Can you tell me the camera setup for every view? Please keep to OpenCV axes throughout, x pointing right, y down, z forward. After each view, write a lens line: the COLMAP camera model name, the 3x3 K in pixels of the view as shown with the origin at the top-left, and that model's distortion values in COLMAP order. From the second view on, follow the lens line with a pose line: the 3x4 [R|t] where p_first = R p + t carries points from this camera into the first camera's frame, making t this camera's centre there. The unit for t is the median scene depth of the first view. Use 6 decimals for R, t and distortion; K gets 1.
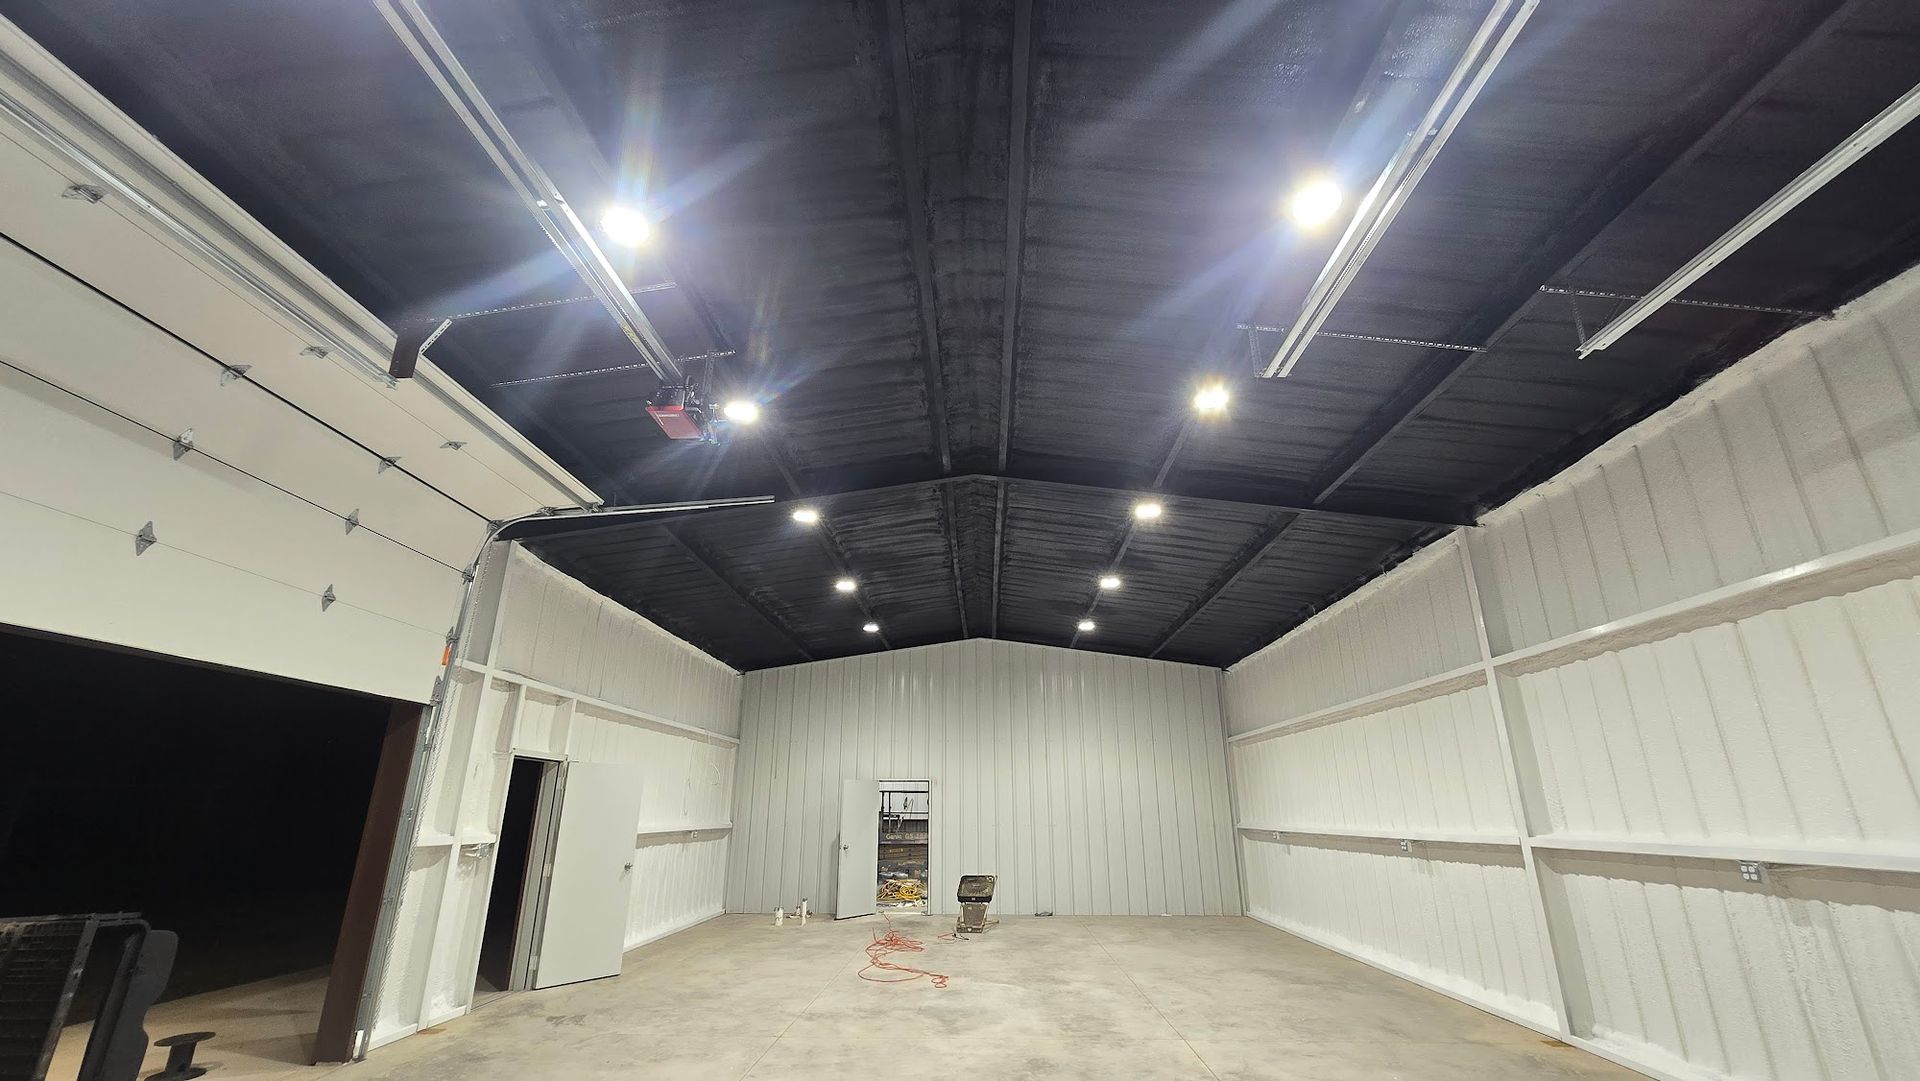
lens RADIAL K [[782.7, 0, 957.1], [0, 782.7, 546.3], [0, 0, 1]] dist [-0.000447, 0.000618]
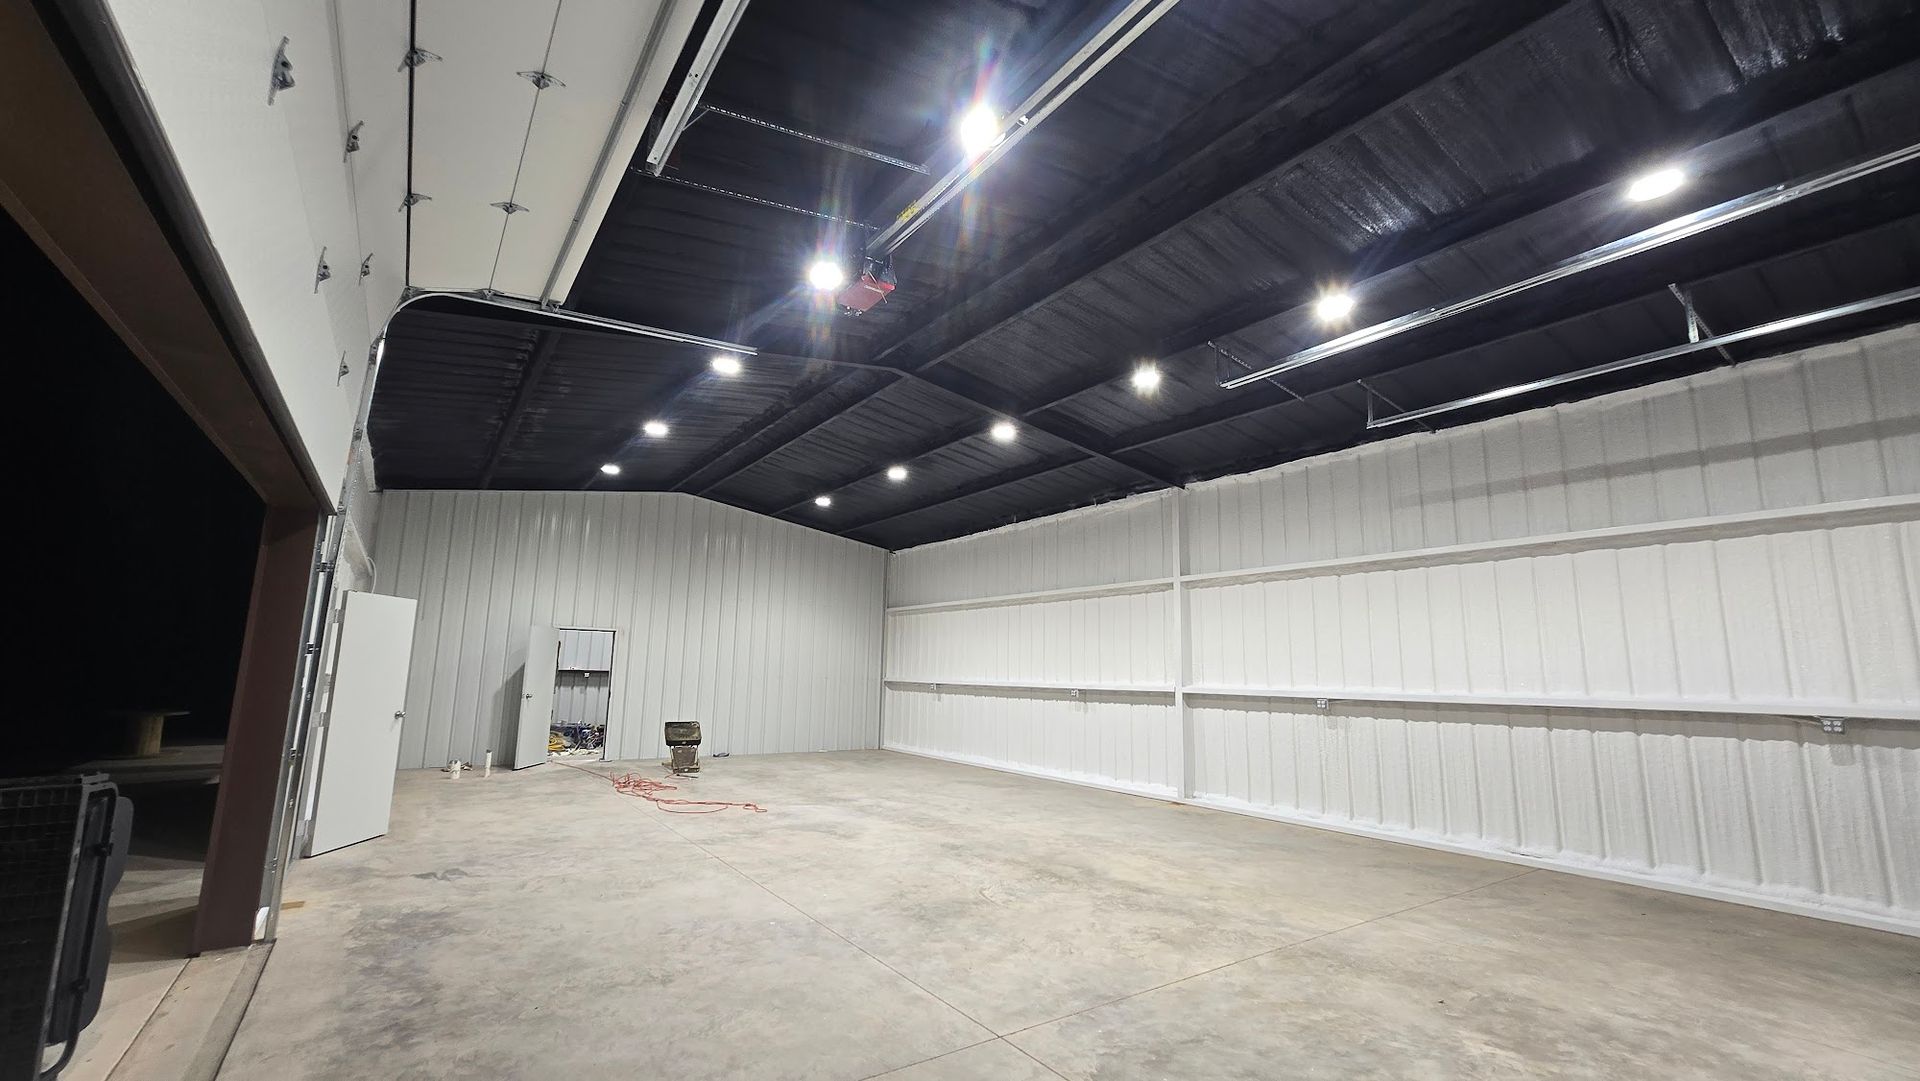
lens RADIAL K [[782.7, 0, 950.3], [0, 782.7, 550.0], [0, 0, 1]] dist [-0.000447, 0.000618]
pose [[0.799022, 0.109373, 0.591271, -0.555933], [-0.212417, 0.971260, 0.107389, 0.021570], [-0.562533, -0.211402, 0.799291, 0.033118]]
